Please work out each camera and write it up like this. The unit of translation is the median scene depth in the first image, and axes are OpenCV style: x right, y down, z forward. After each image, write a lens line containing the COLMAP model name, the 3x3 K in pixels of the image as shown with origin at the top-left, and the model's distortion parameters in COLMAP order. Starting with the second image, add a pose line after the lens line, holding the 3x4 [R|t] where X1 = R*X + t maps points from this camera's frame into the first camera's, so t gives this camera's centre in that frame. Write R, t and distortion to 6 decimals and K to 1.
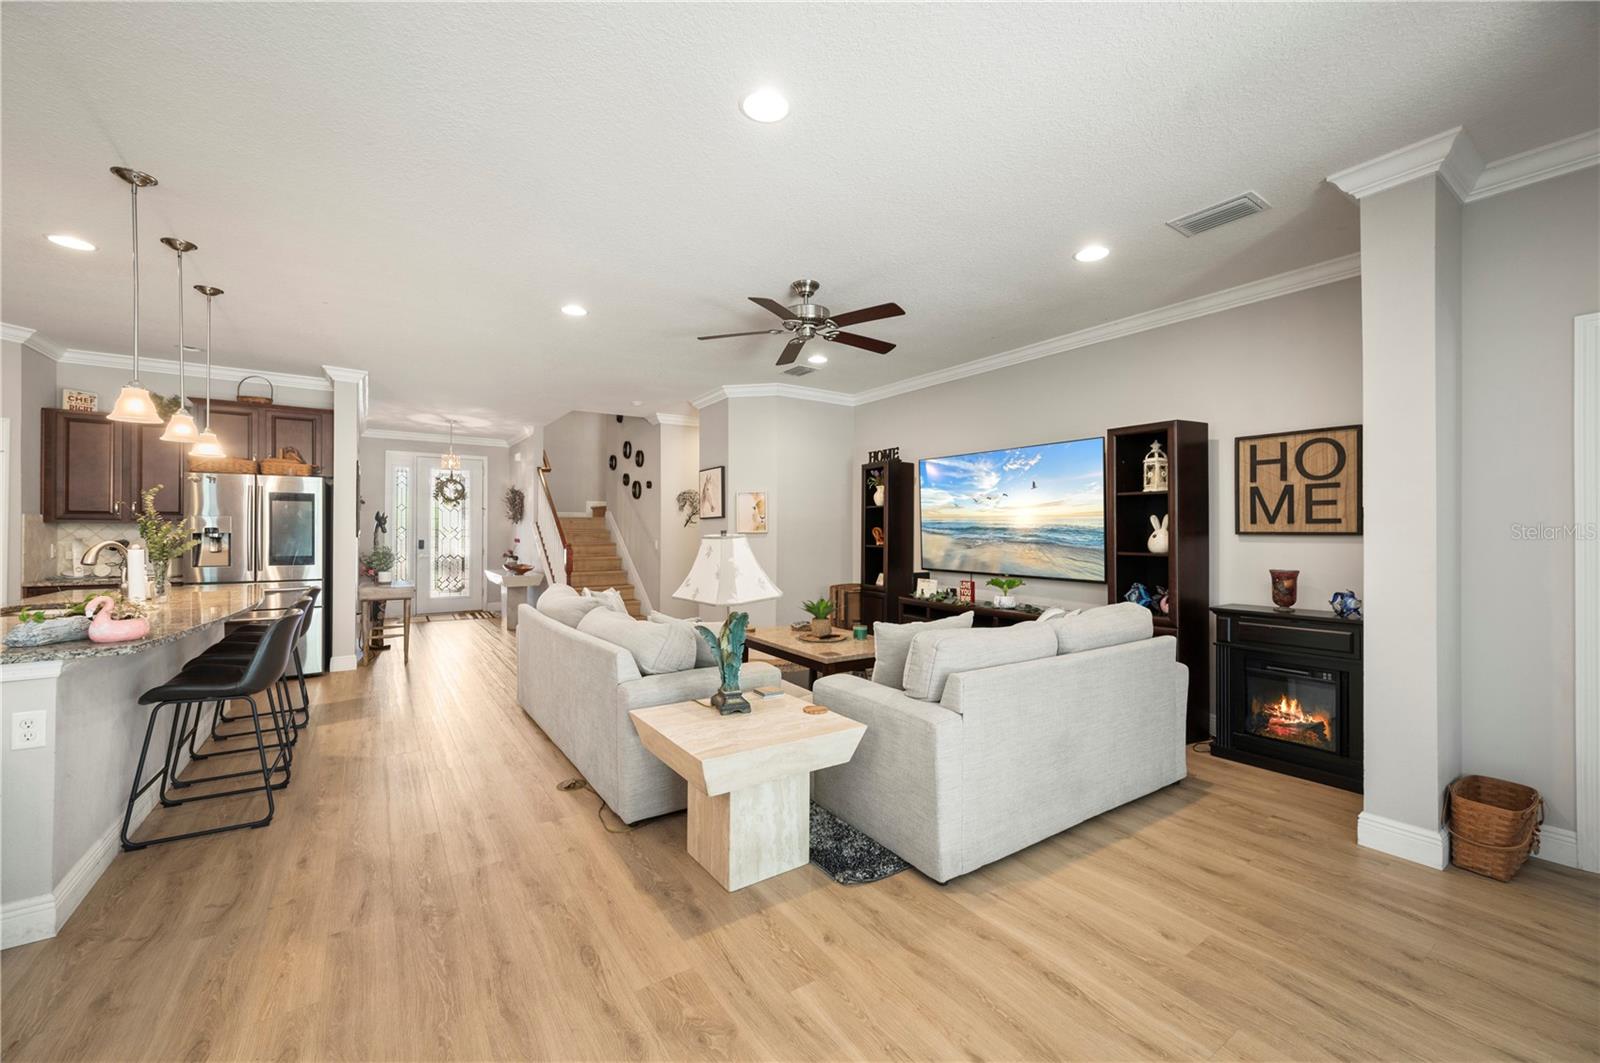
lens RADIAL K [[630.4, 0, 803.0], [0, 630.4, 529.7], [0, 0, 1]] dist [-0.001868, -0.000136]
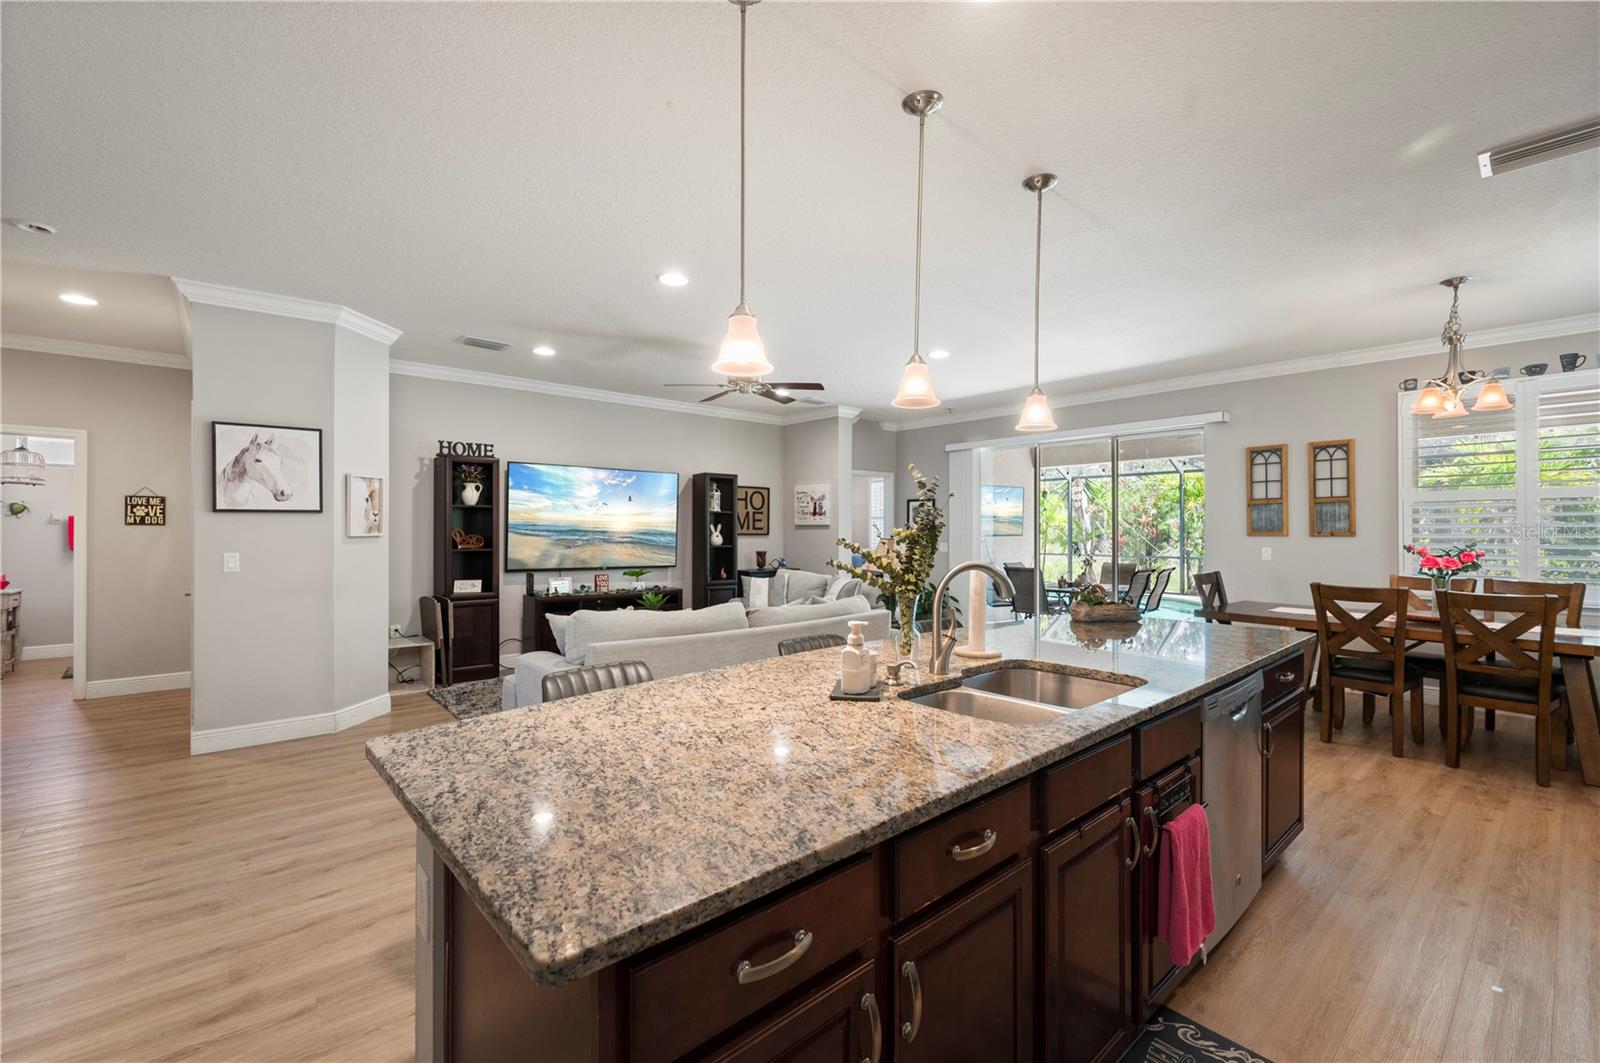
lens RADIAL K [[689.8, 0, 800.0], [0, 689.8, 531.5], [0, 0, 1]] dist [0.011352, 0.000075]
pose [[-0.117339, -0.001584, 0.993091, -1.040789], [-0.006589, 0.999978, 0.000816, -0.004438], [-0.993070, -0.006447, -0.117347, 0.739832]]
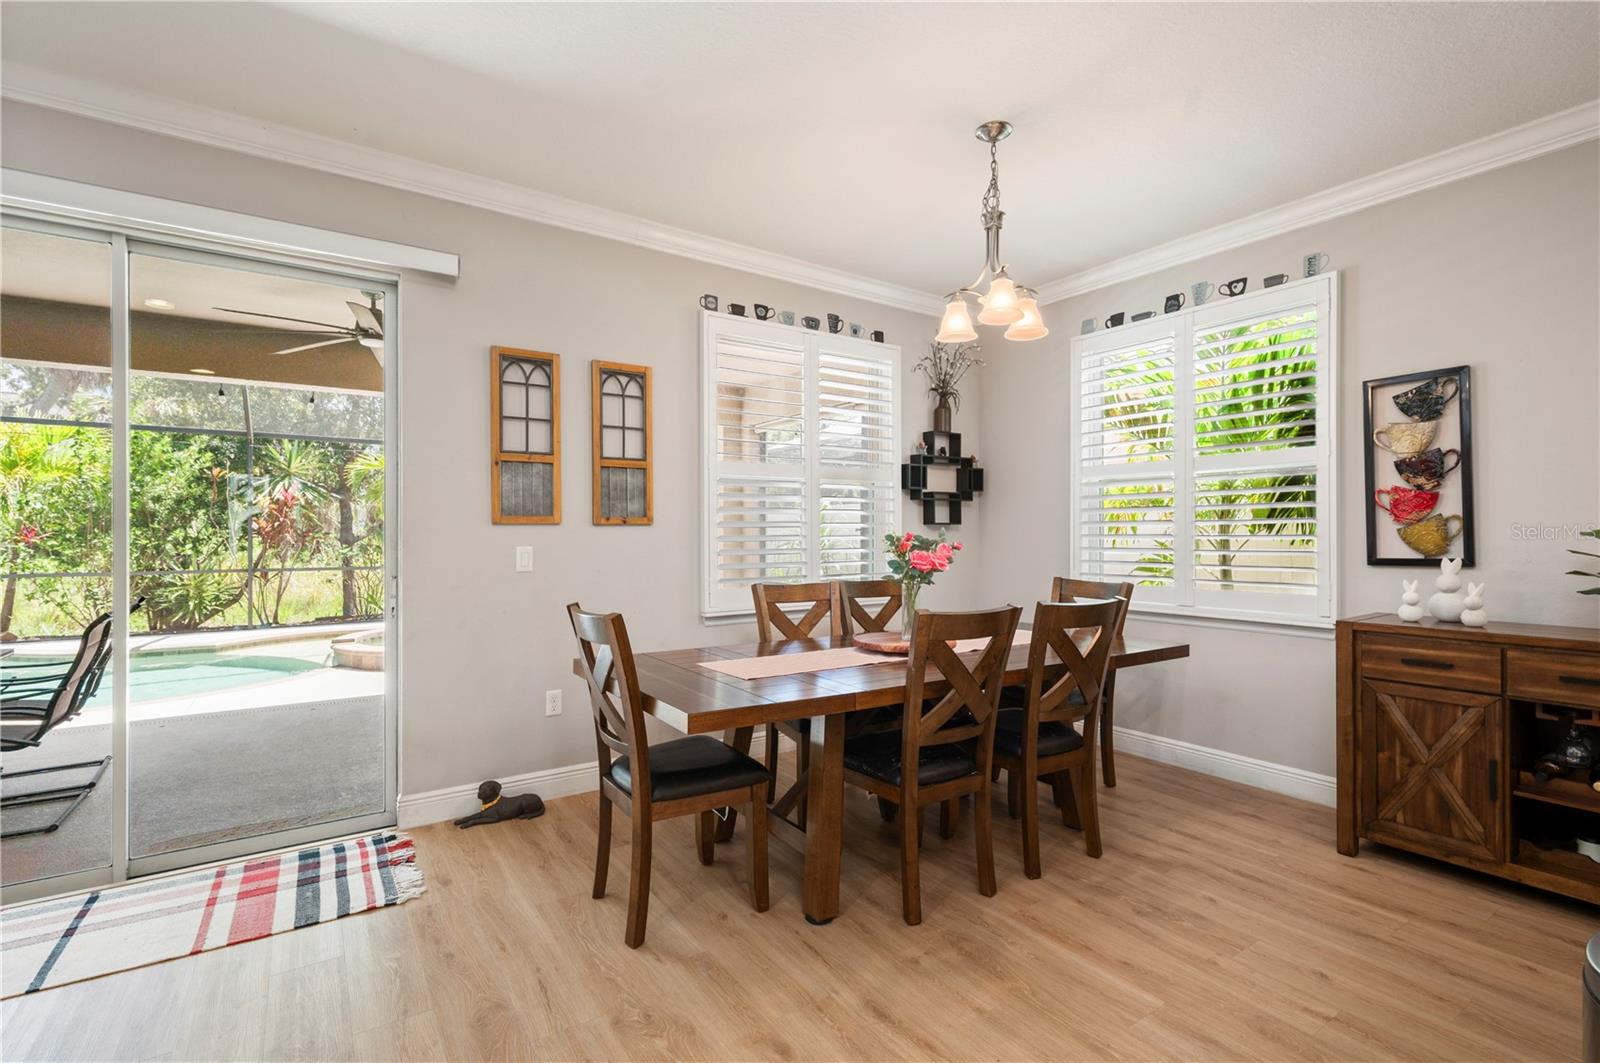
lens RADIAL K [[731.3, 0, 800.0], [0, 731.3, 531.5], [0, 0, 1]] dist [-0.001290, -0.000323]
pose [[-0.999988, -0.001887, 0.004412, -0.241888], [-0.001919, 0.999971, -0.007324, 0.009007], [-0.004398, -0.007332, -0.999963, 0.469929]]
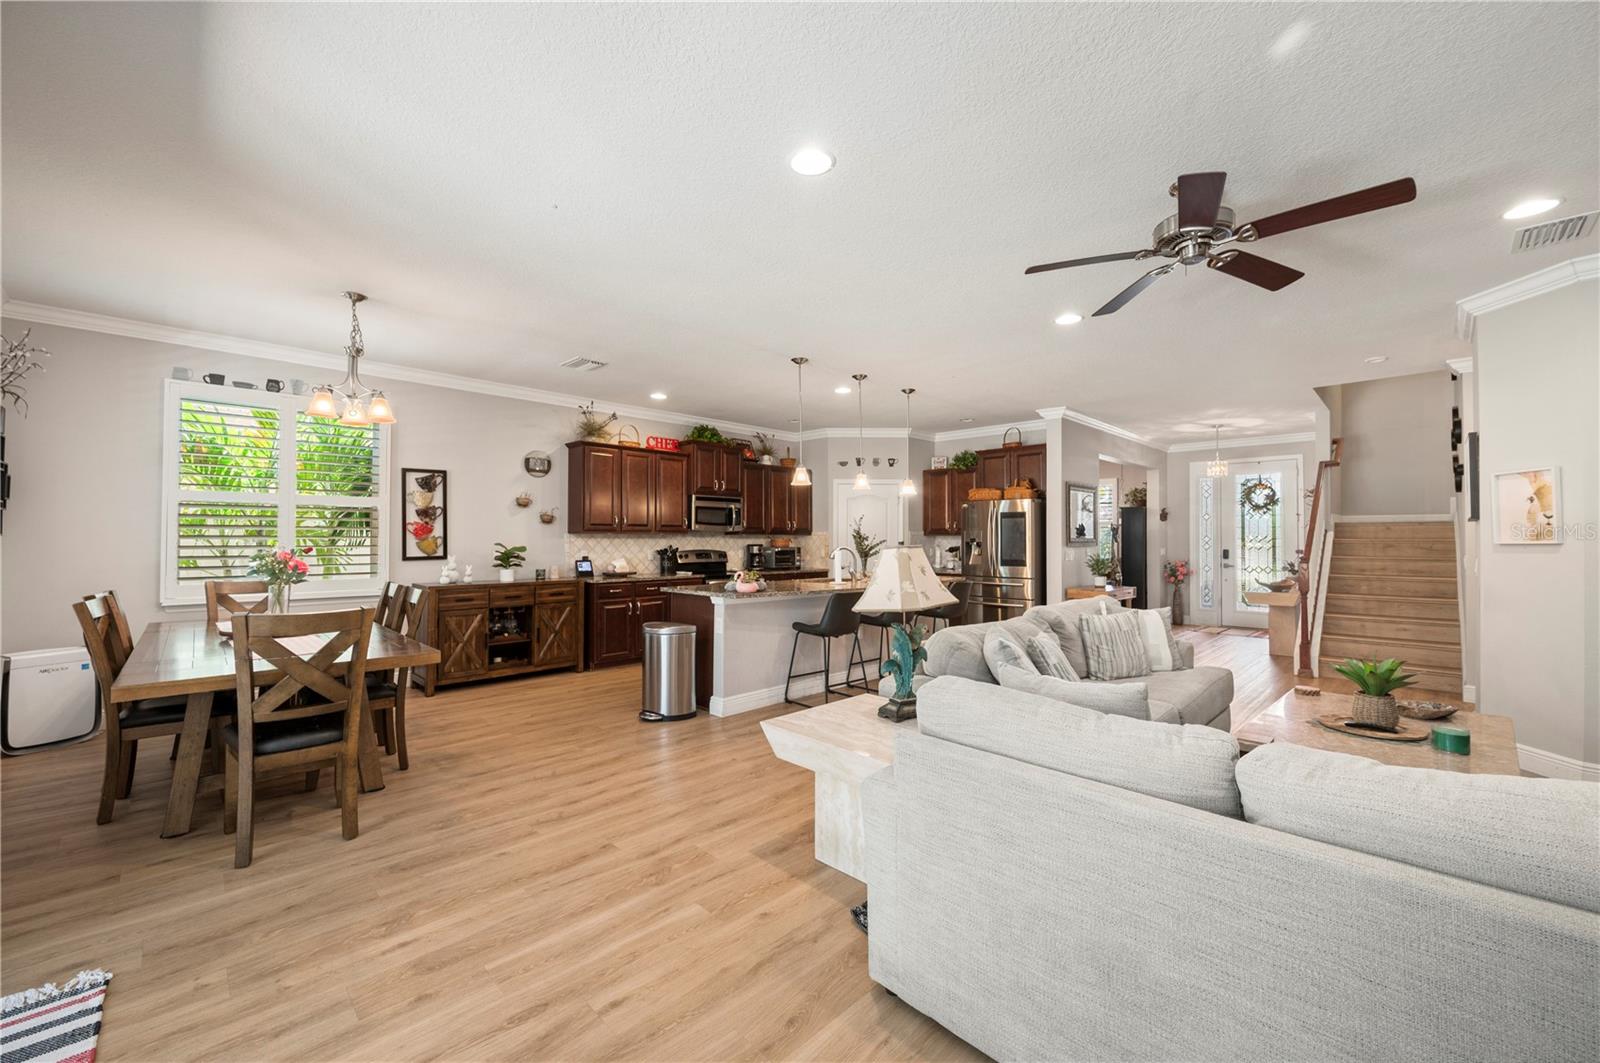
lens RADIAL K [[630.4, 0, 803.0], [0, 630.4, 529.7], [0, 0, 1]] dist [-0.001868, -0.000136]
pose [[0.183992, -0.016533, -0.982789, 0.424007], [0.002658, 0.999863, -0.016323, -0.000429], [0.982924, 0.000391, 0.184011, 0.321662]]
